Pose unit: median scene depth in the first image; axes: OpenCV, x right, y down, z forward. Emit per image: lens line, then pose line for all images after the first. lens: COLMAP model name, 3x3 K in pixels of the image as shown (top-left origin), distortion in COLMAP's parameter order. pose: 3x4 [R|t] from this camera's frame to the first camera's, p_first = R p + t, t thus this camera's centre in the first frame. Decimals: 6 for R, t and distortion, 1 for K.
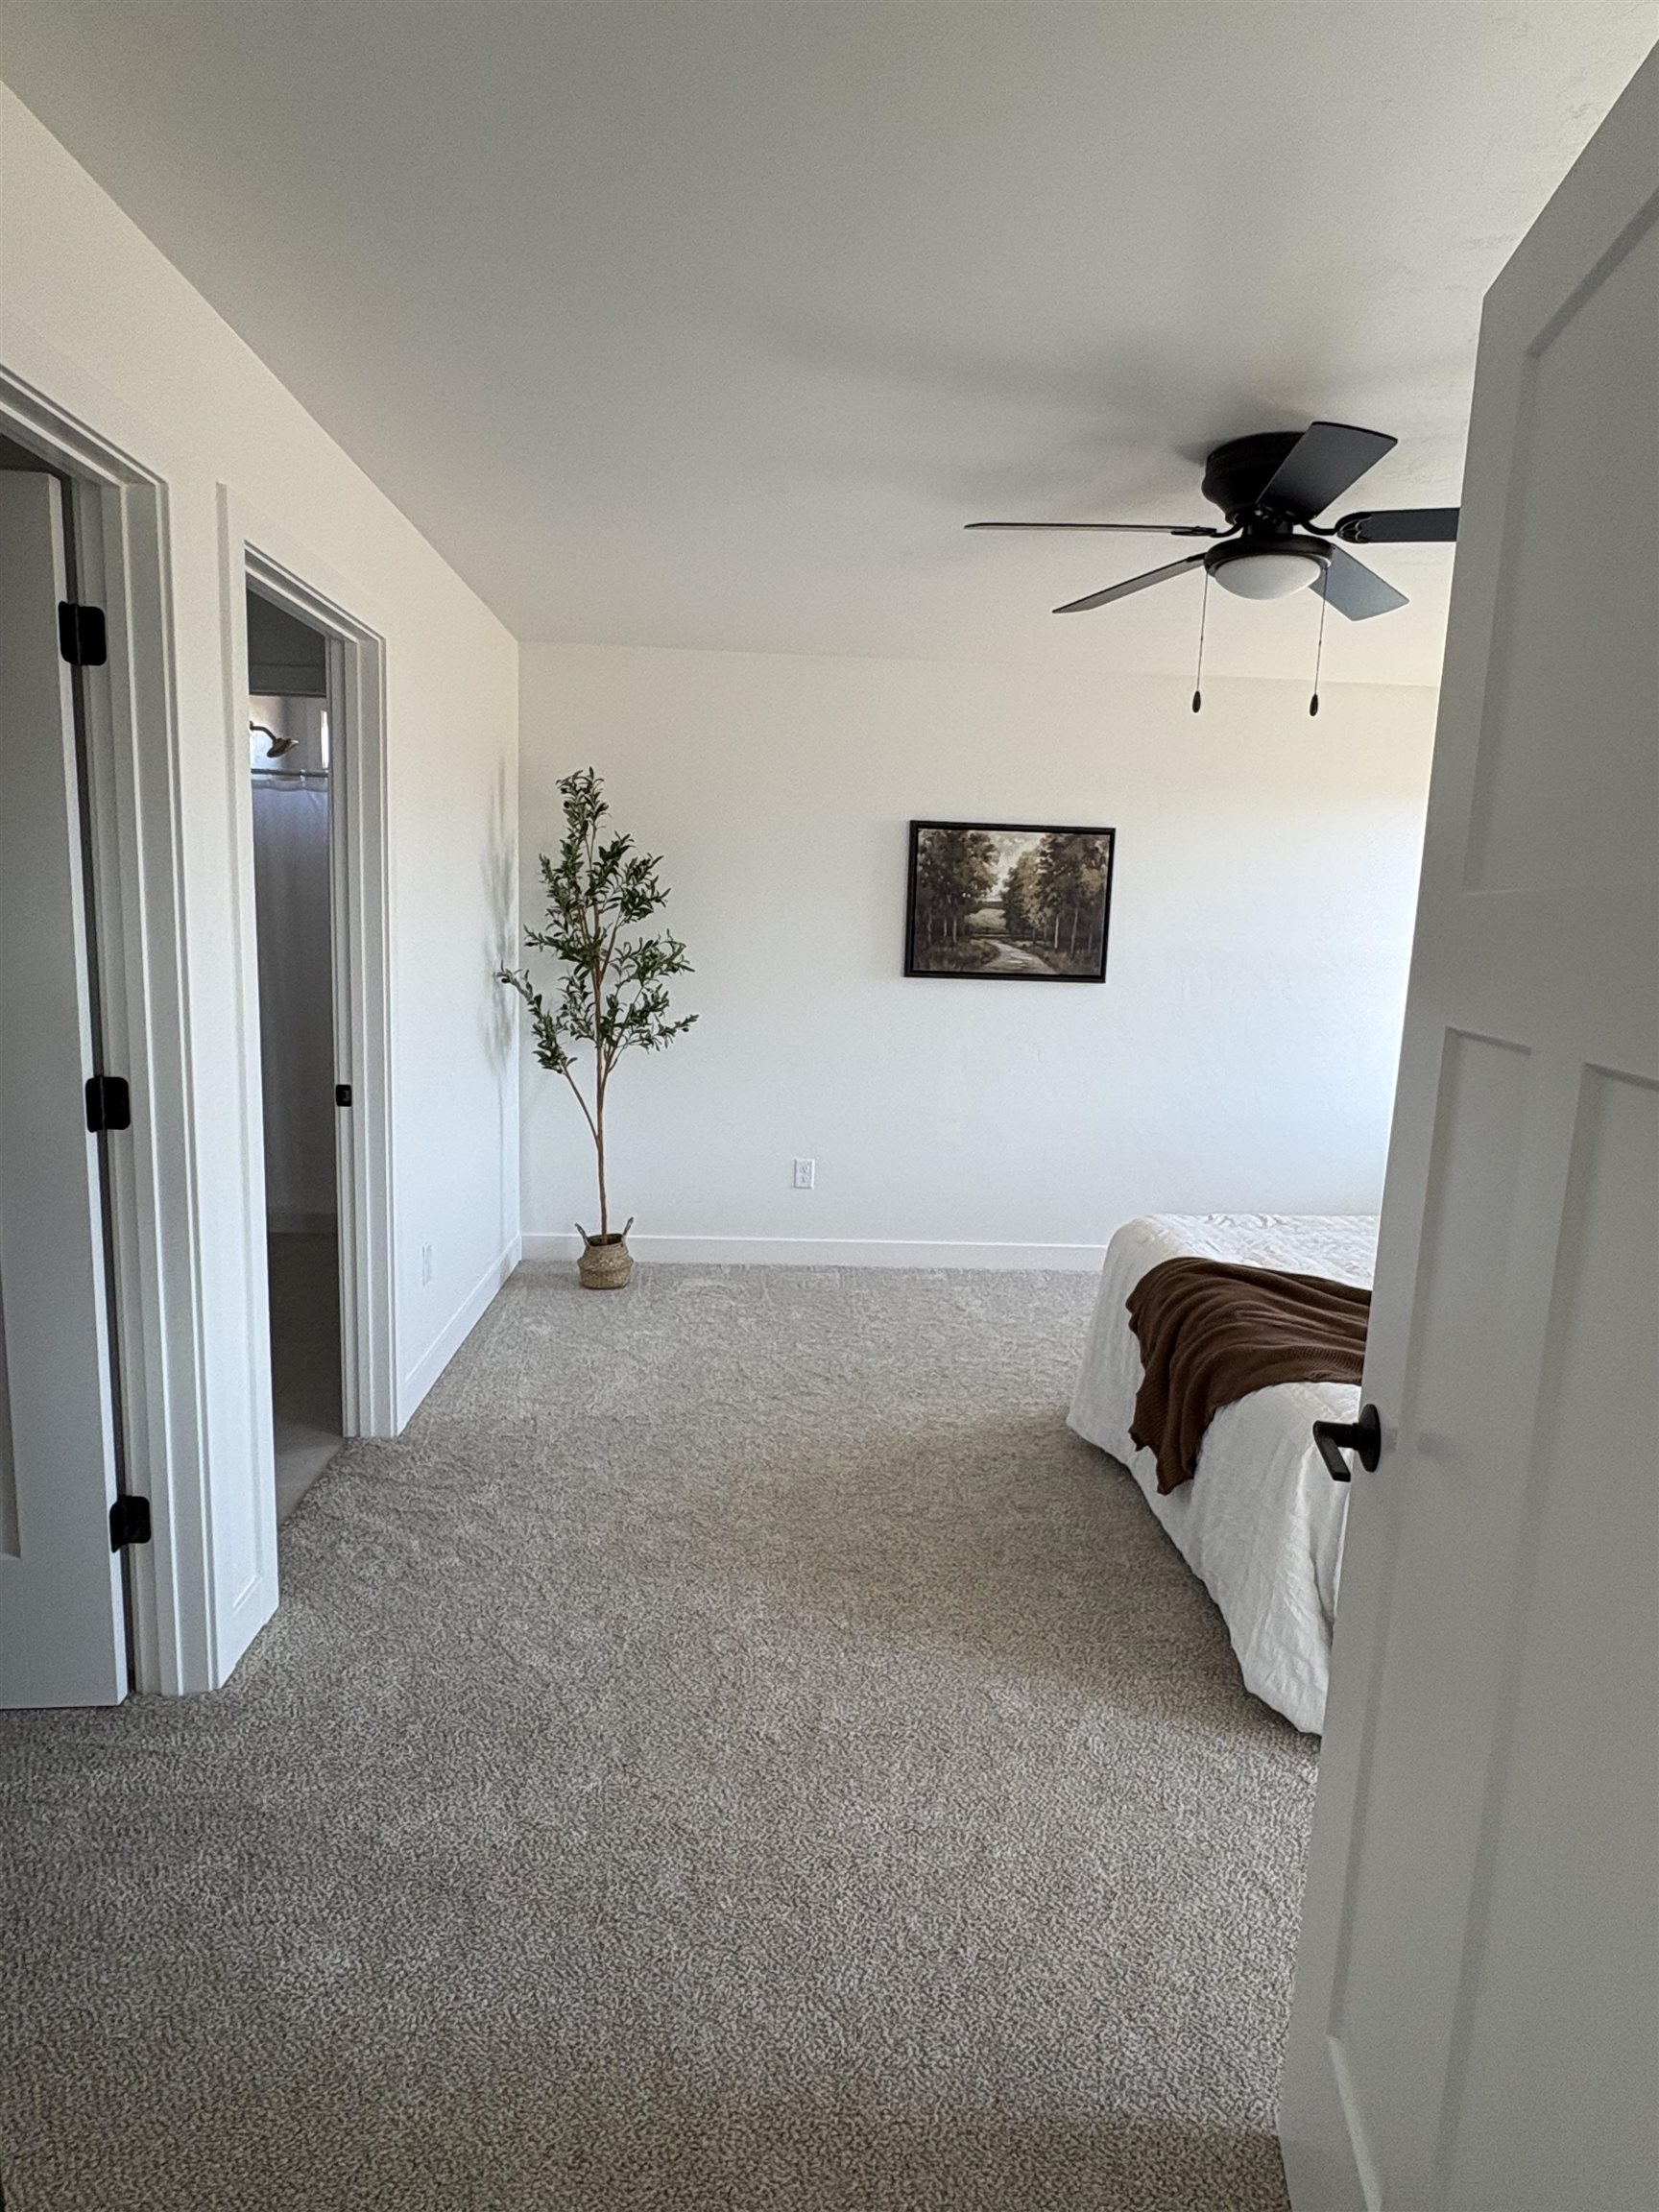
lens RADIAL K [[1223.4, 0, 838.0], [0, 1223.4, 1108.9], [0, 0, 1]] dist [-0.001276, 0.001565]
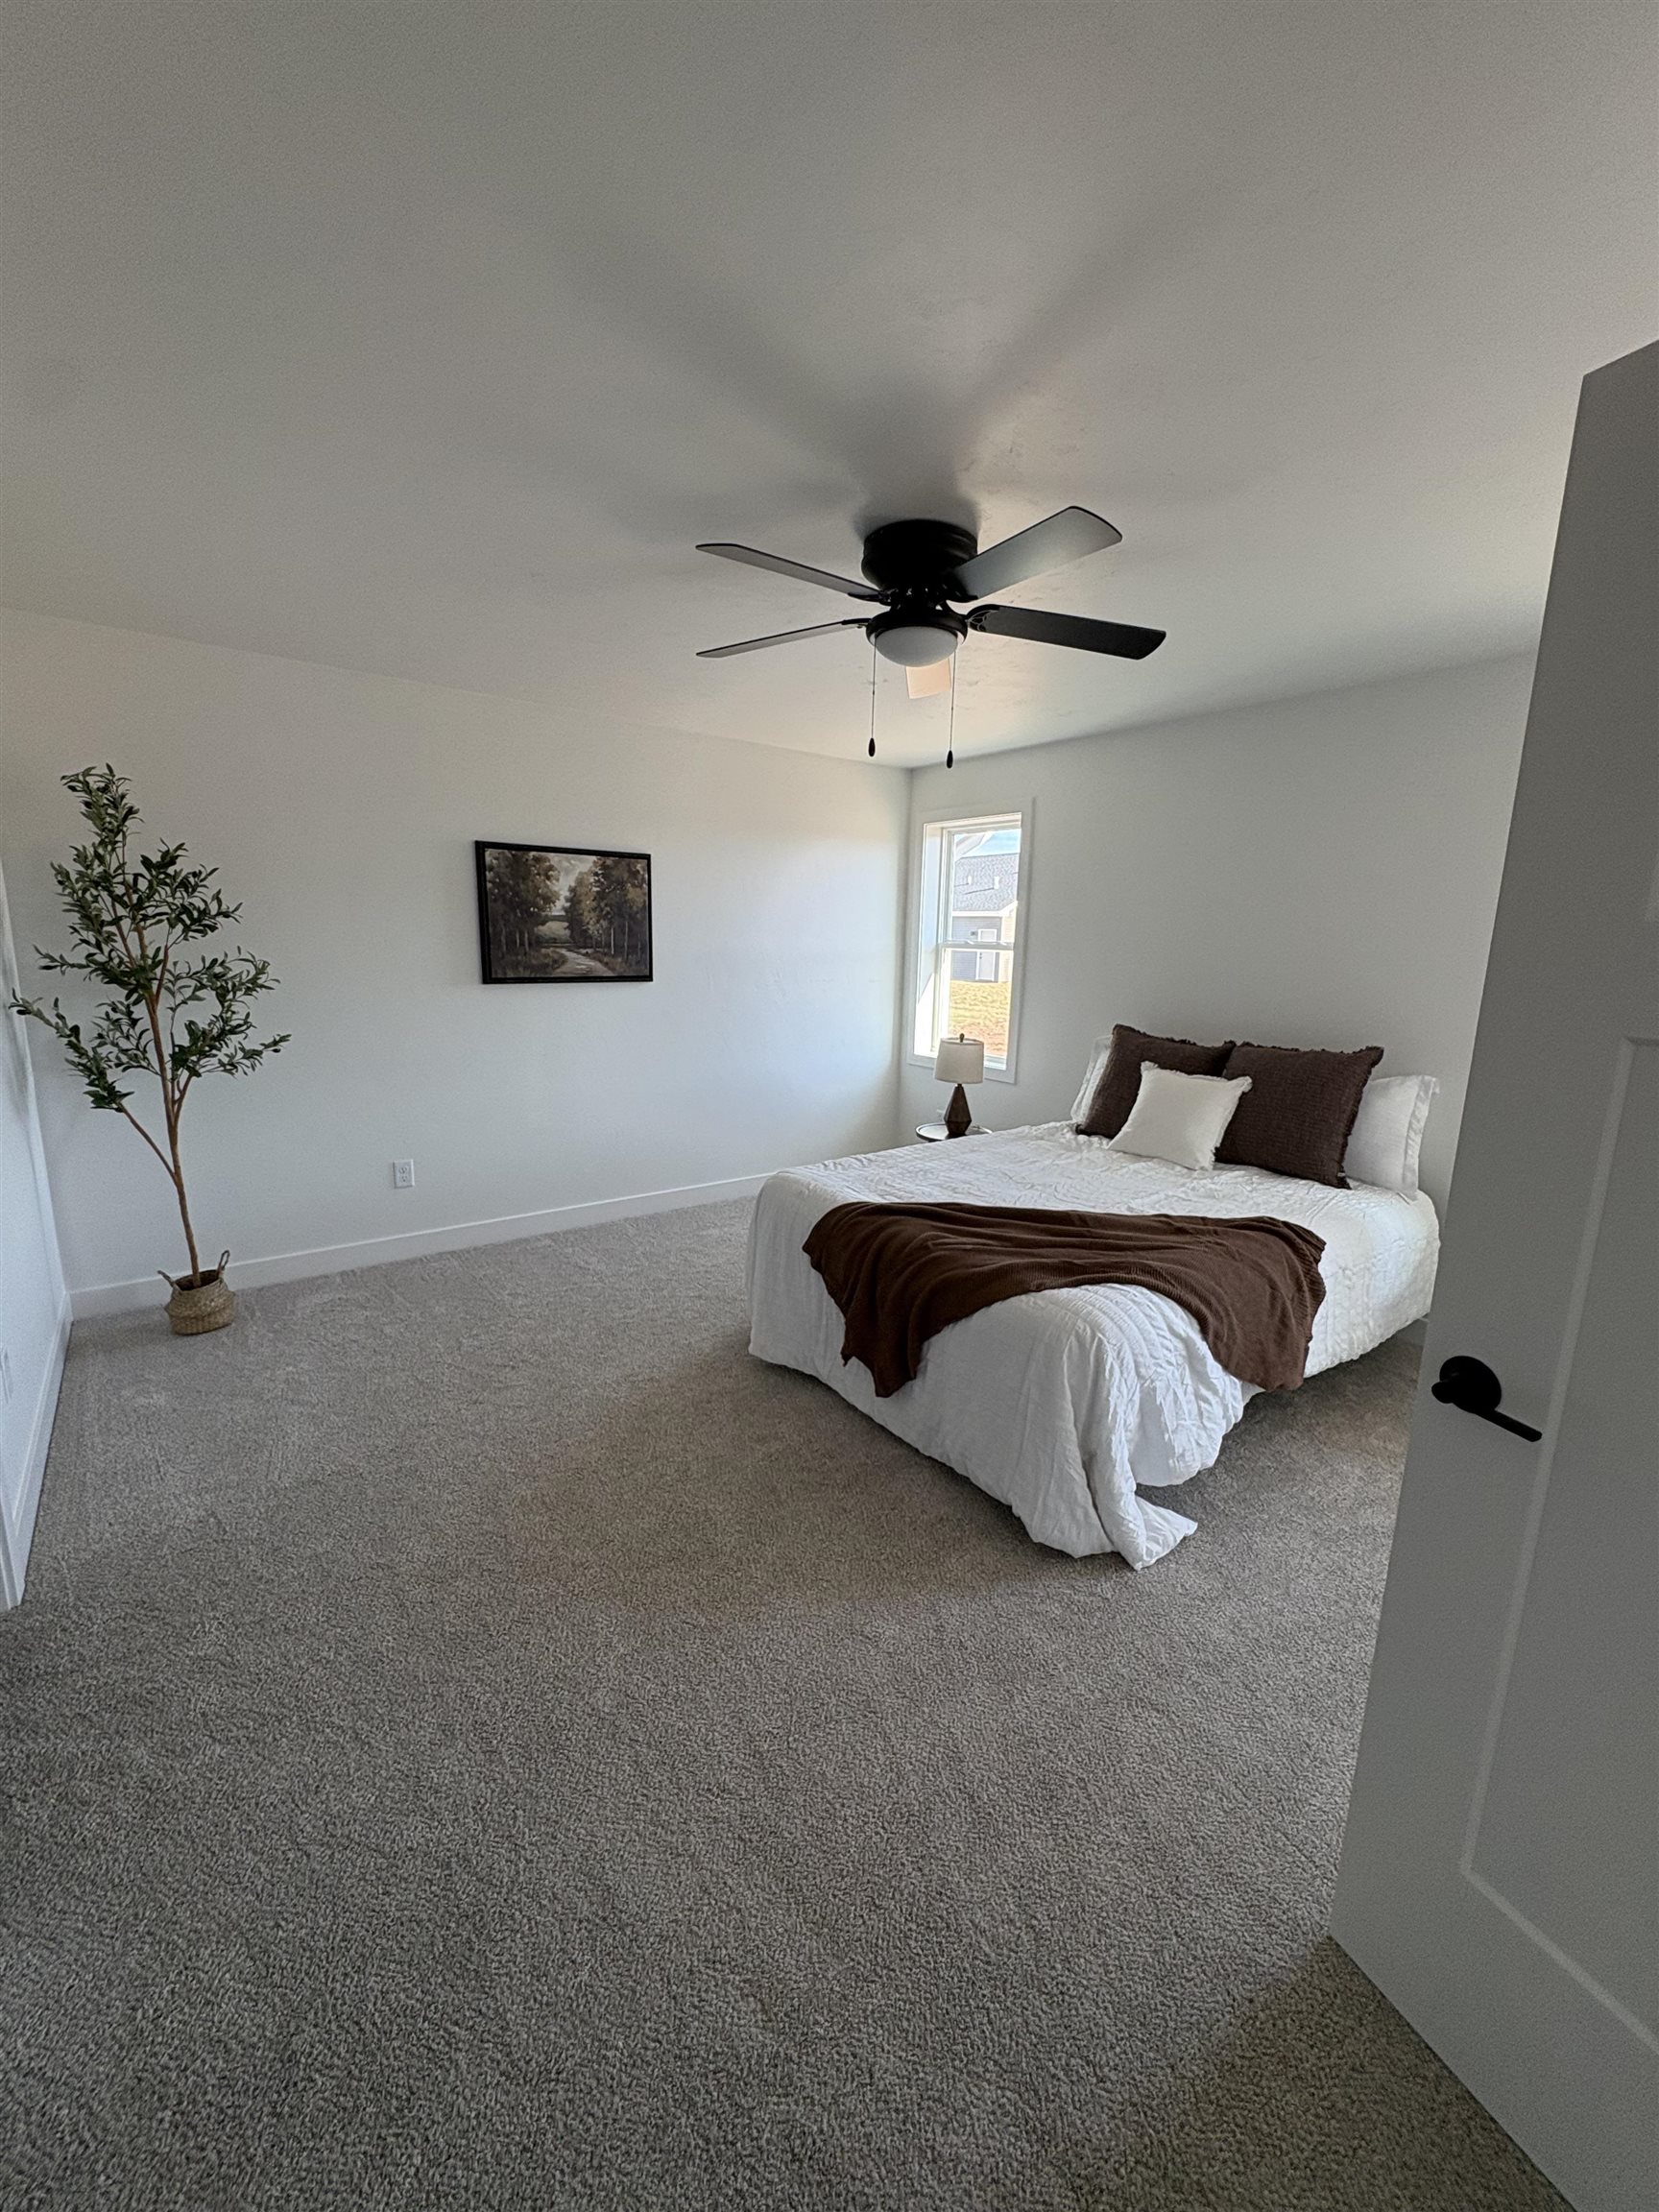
lens RADIAL K [[878.3, 0, 847.7], [0, 878.3, 1108.3], [0, 0, 1]] dist [-0.004055, 0.001591]
pose [[0.829296, -0.123154, 0.545070, -0.132730], [0.094335, 0.992267, 0.080668, -0.032673], [-0.550790, -0.015478, 0.834501, 0.171132]]
